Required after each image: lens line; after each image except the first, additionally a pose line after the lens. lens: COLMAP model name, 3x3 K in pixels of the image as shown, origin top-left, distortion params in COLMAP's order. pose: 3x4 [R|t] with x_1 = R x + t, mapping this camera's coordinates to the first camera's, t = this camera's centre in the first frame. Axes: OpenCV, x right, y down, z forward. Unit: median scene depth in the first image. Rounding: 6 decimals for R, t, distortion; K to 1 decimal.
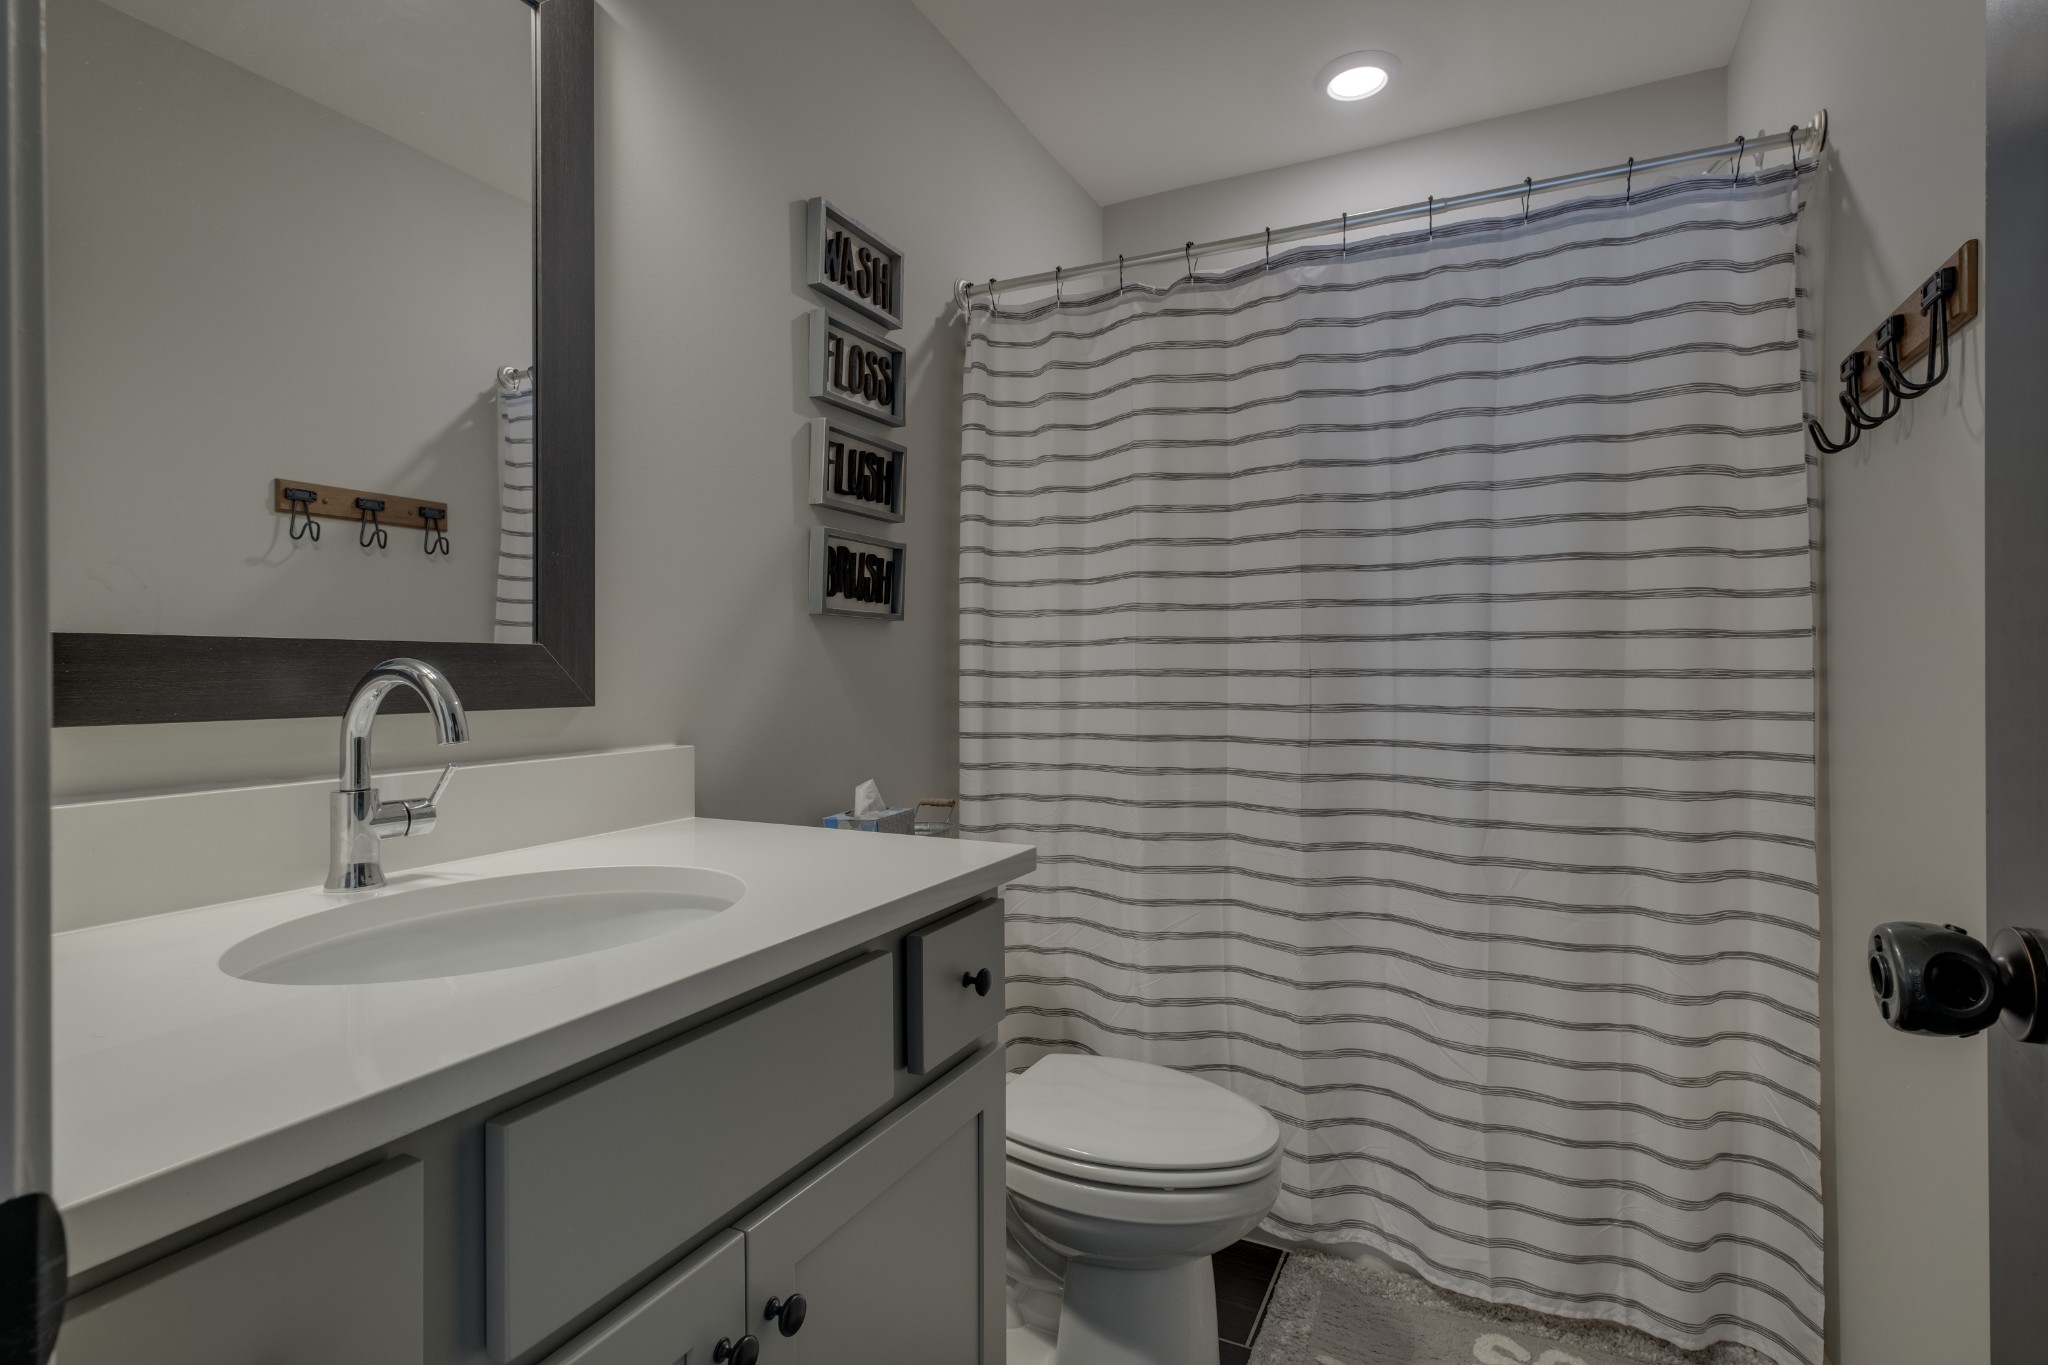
lens RADIAL K [[993.5, 0, 1032.3], [0, 993.5, 674.8], [0, 0, 1]] dist [0.015627, 0.000422]
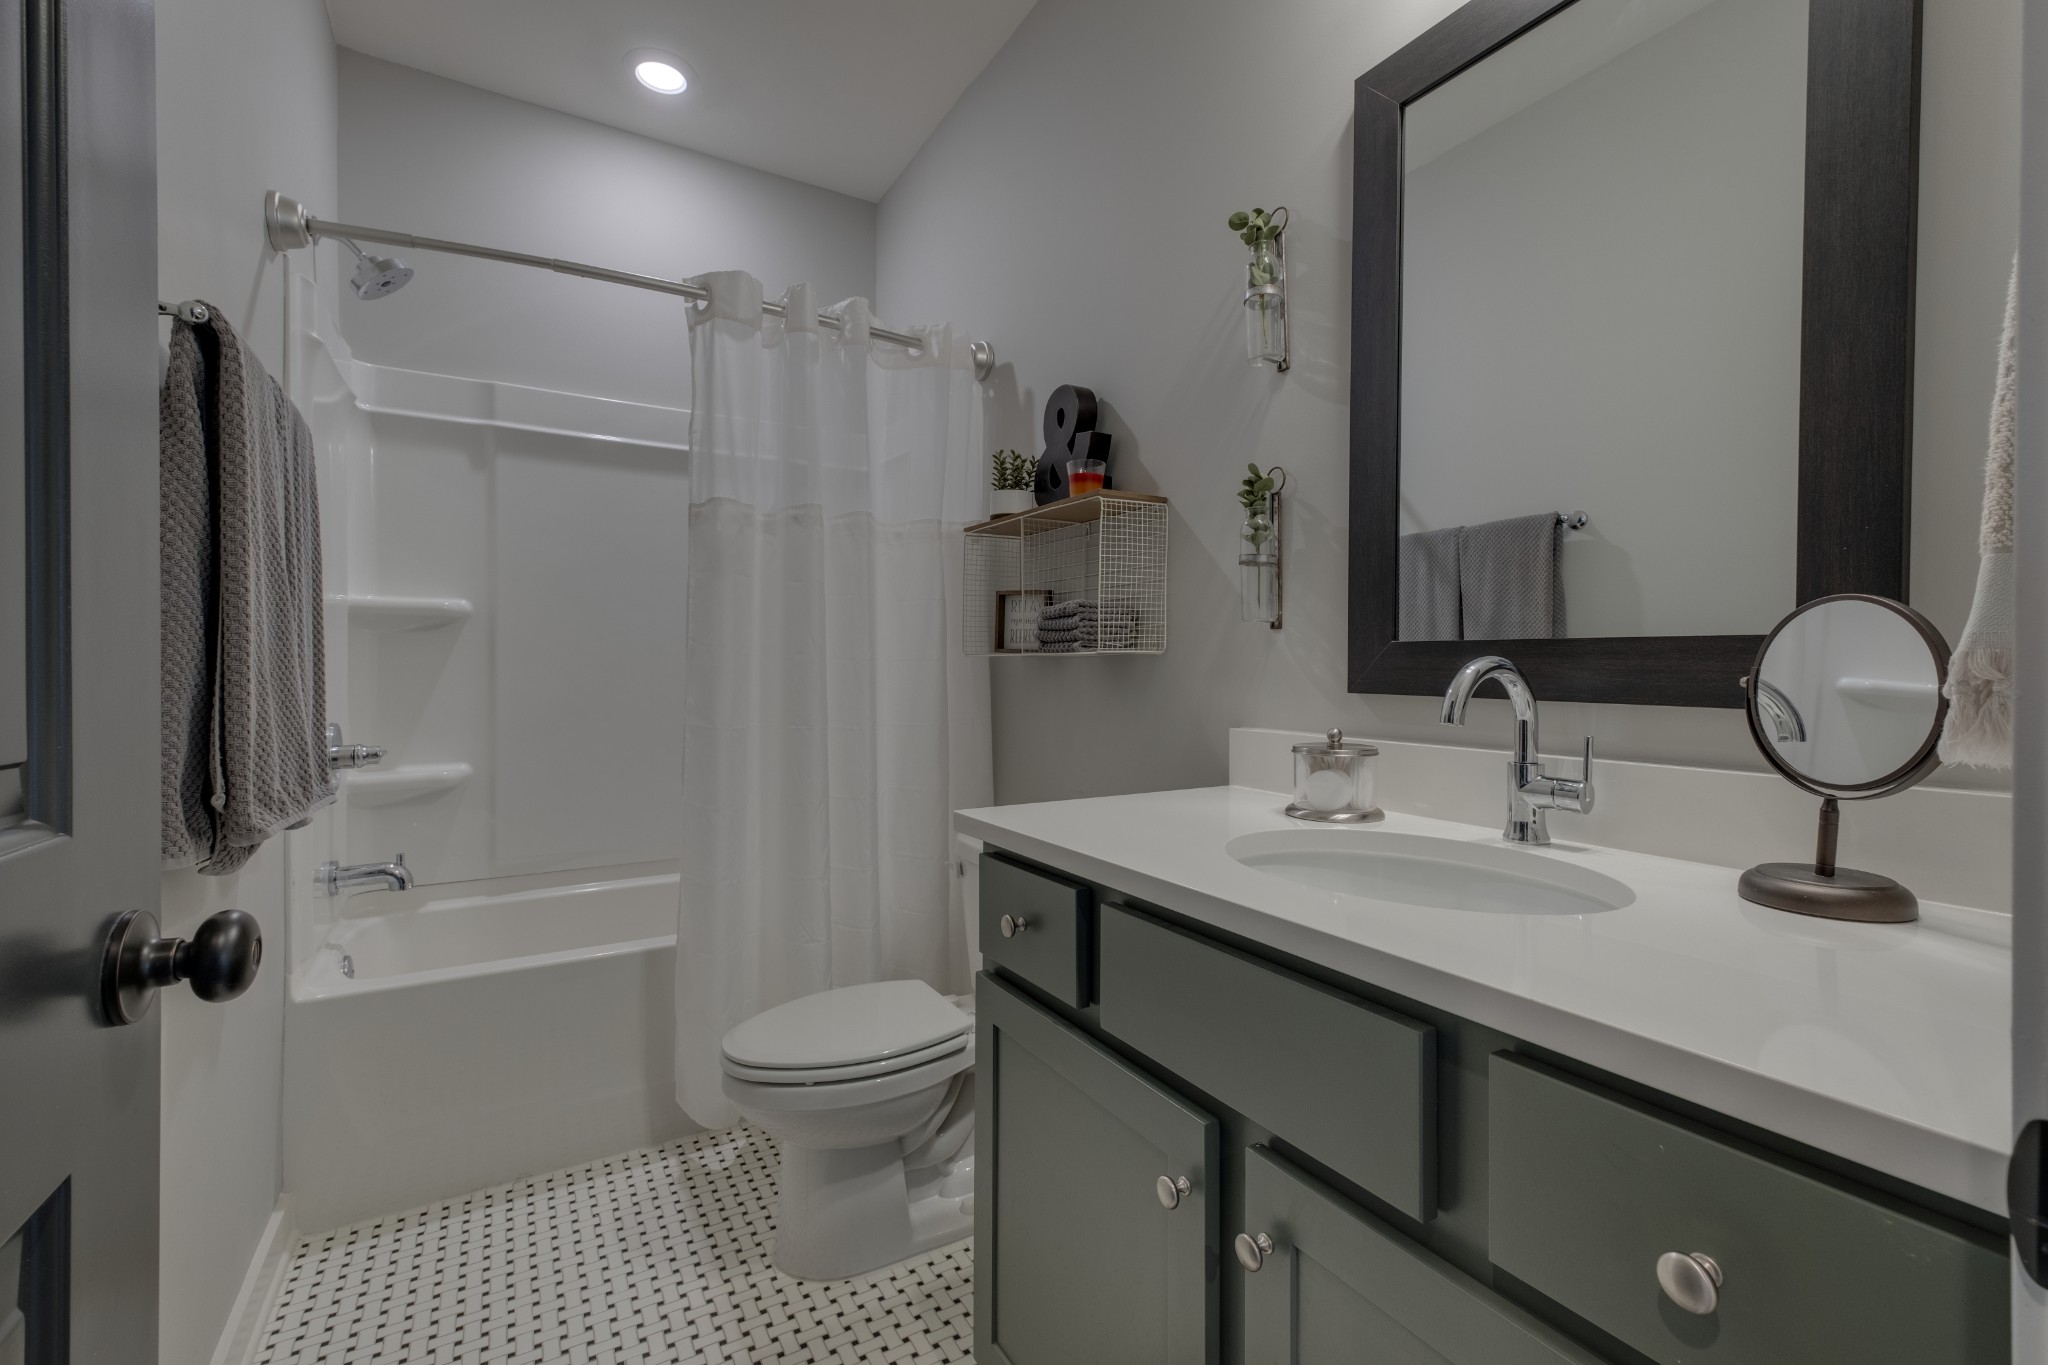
lens RADIAL K [[885.8, 0, 1031.4], [0, 885.8, 675.1], [0, 0, 1]] dist [0.013688, -0.003934]
pose [[-0.546755, 0.008690, -0.837248, 0.568965], [-0.004165, 0.999906, 0.013099, -0.002361], [0.837282, 0.010649, -0.546667, 1.095405]]
